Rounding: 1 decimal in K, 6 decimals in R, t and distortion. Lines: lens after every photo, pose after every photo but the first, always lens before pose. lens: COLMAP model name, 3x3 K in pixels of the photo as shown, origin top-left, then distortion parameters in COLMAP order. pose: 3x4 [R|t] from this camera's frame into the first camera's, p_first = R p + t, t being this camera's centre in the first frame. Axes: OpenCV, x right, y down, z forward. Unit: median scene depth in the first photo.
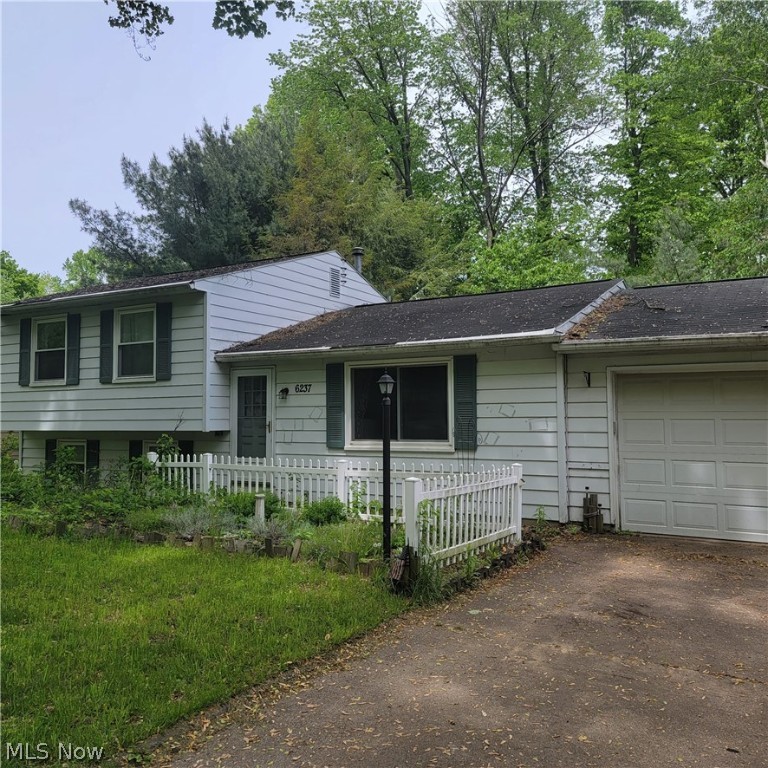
lens RADIAL K [[708.0, 0, 384.2], [0, 708.0, 387.0], [0, 0, 1]] dist [0.069378, 0.000000]
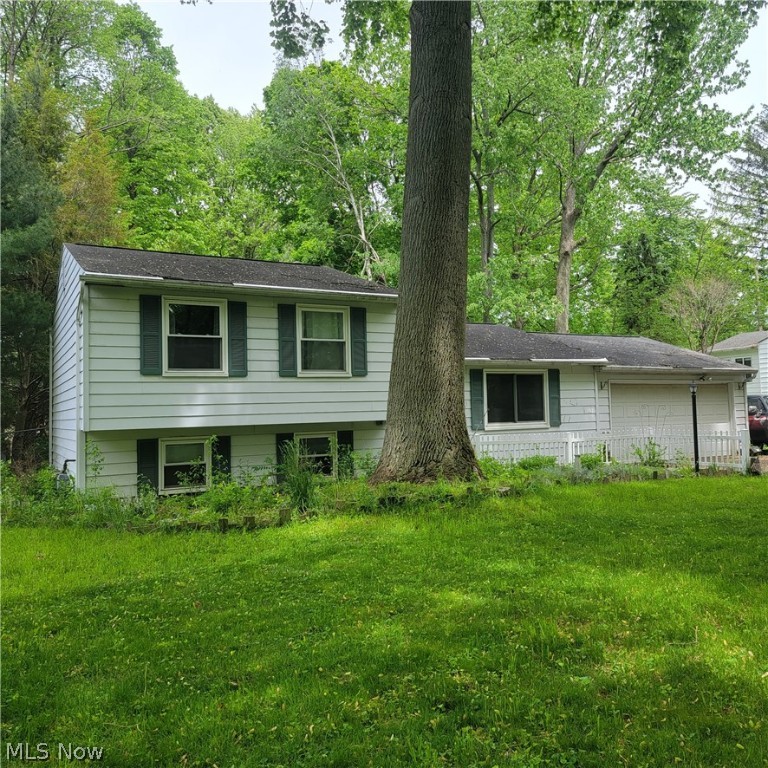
lens RADIAL K [[708.0, 0, 384.2], [0, 708.0, 383.0], [0, 0, 1]] dist [0.069378, 0.000000]
pose [[0.509627, 0.028671, 0.859917, -1.238724], [-0.014029, 0.999589, -0.025014, 0.028246], [-0.860281, 0.000684, 0.509820, 0.395510]]
